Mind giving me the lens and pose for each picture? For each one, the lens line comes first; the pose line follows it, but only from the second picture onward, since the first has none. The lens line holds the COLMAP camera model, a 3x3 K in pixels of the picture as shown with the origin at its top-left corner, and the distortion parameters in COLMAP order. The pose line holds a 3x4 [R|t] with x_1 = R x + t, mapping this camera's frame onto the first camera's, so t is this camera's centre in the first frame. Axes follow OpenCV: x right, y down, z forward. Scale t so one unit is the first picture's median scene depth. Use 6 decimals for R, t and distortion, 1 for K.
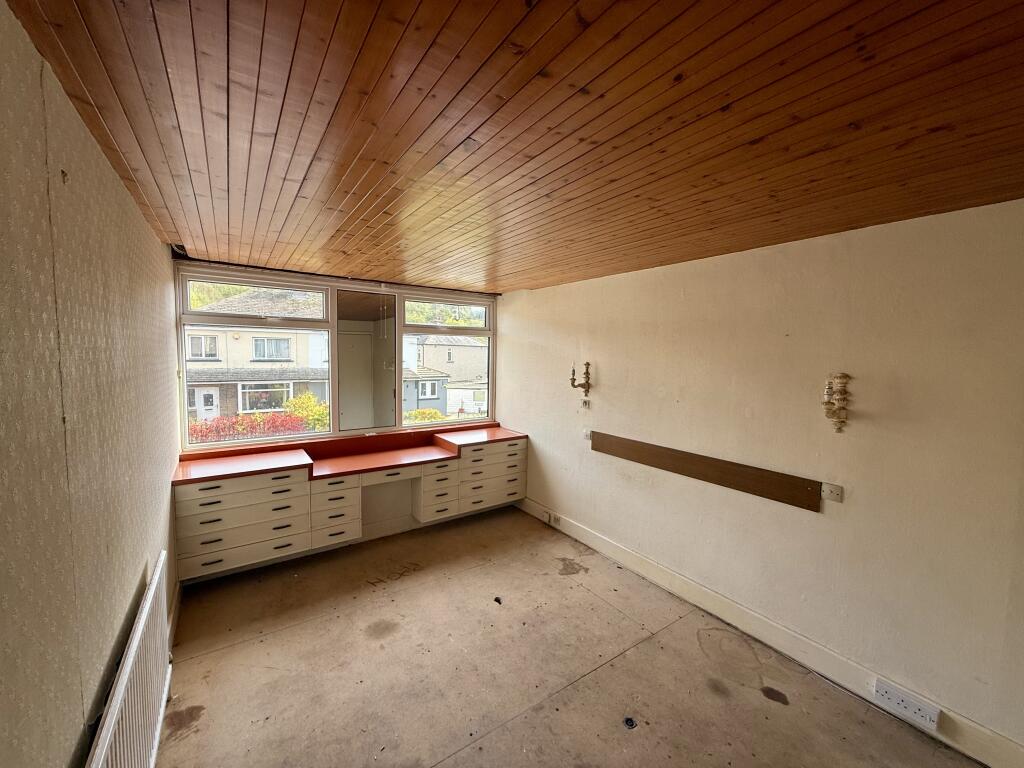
lens RADIAL K [[406.8, 0, 509.3], [0, 406.8, 381.9], [0, 0, 1]] dist [-0.000993, 0.000387]
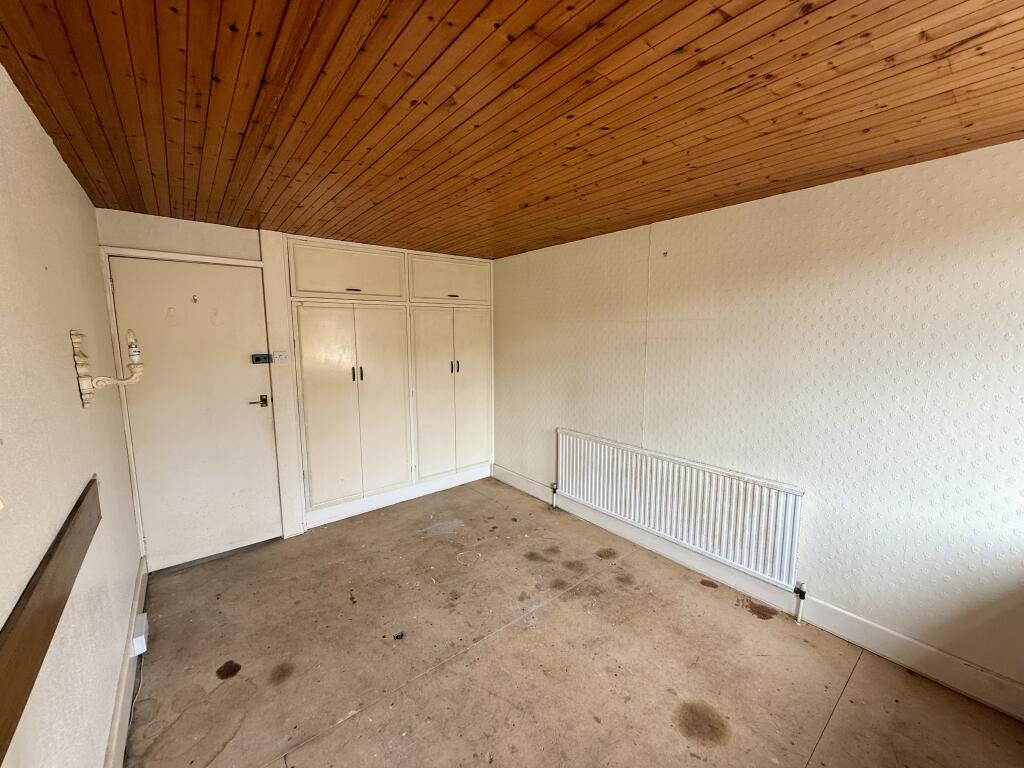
lens RADIAL K [[406.8, 0, 507.6], [0, 406.8, 382.2], [0, 0, 1]] dist [-0.000993, 0.000387]
pose [[-0.997360, -0.005445, -0.072411, 0.058437], [-0.019424, 0.980852, 0.193781, -0.072205], [0.069970, 0.194676, -0.978369, 1.491644]]
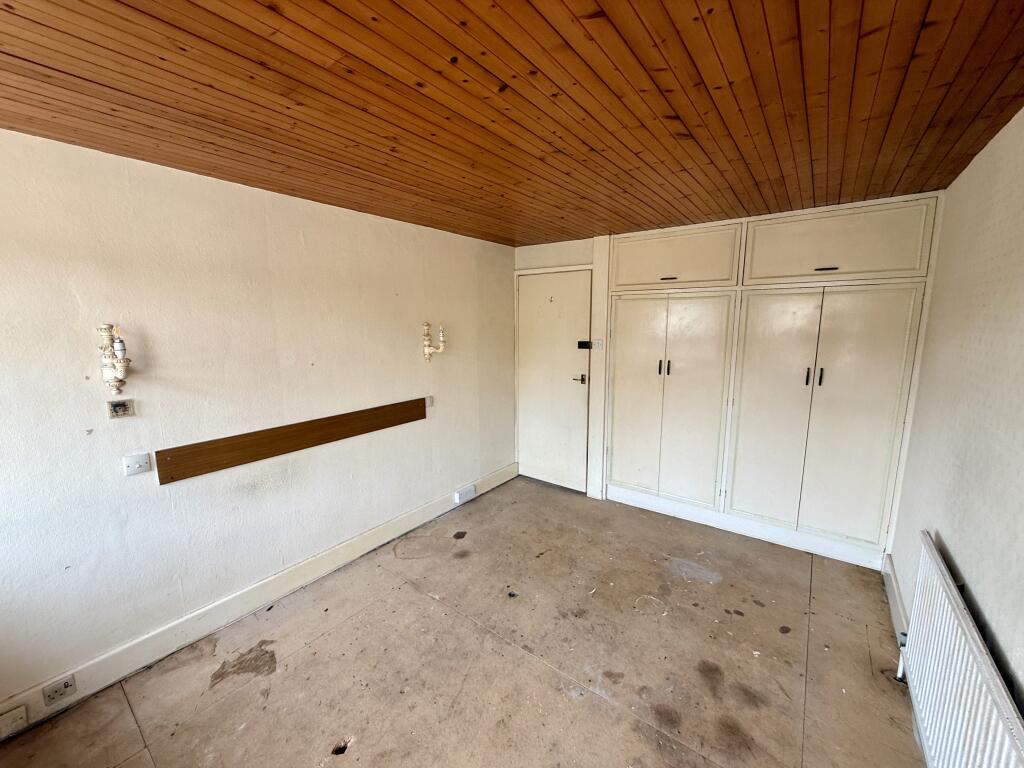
lens RADIAL K [[406.8, 0, 508.9], [0, 406.8, 381.8], [0, 0, 1]] dist [-0.000993, 0.000387]
pose [[-0.311589, -0.159654, 0.936709, -0.604070], [0.065583, 0.979820, 0.188818, -0.058732], [-0.947951, 0.120266, -0.294830, 0.974948]]
